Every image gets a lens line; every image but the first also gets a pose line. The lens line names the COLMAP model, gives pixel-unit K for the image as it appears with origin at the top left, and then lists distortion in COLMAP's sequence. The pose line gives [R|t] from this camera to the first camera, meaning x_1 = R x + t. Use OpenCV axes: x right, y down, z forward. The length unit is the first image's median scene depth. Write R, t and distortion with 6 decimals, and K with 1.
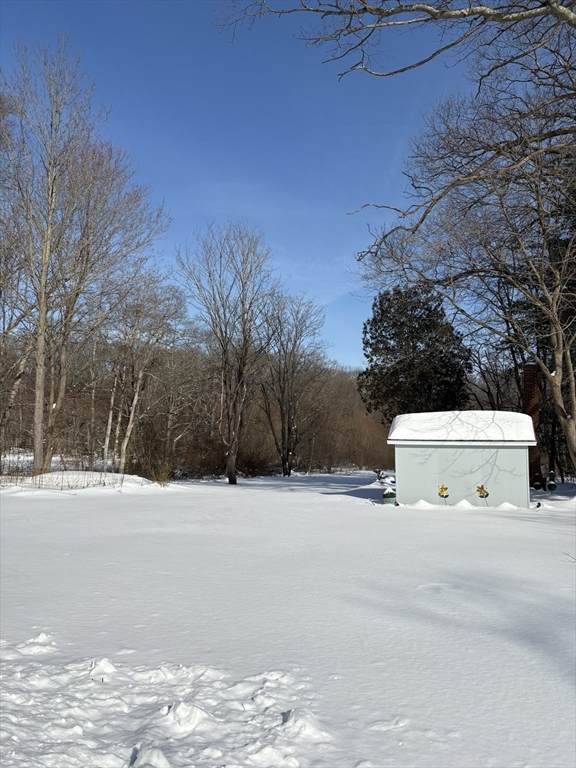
lens RADIAL K [[578.2, 0, 287.6], [0, 578.2, 383.9], [0, 0, 1]] dist [-0.000782, -0.000437]
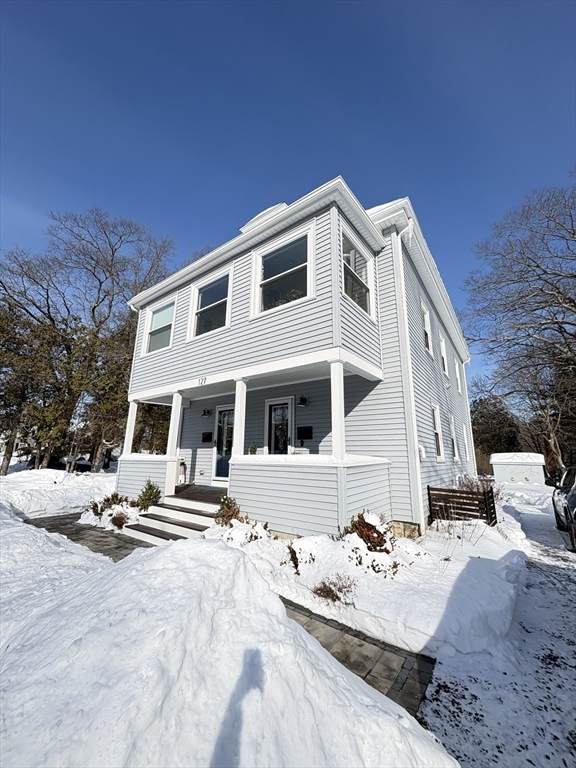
lens RADIAL K [[302.9, 0, 288.0], [0, 302.9, 384.0], [0, 0, 1]] dist [-0.000077, -0.000016]
pose [[0.935015, -0.070894, -0.347449, -0.254769], [0.017553, 0.987864, -0.154328, -0.090425], [0.354173, 0.138200, 0.924912, -1.000322]]
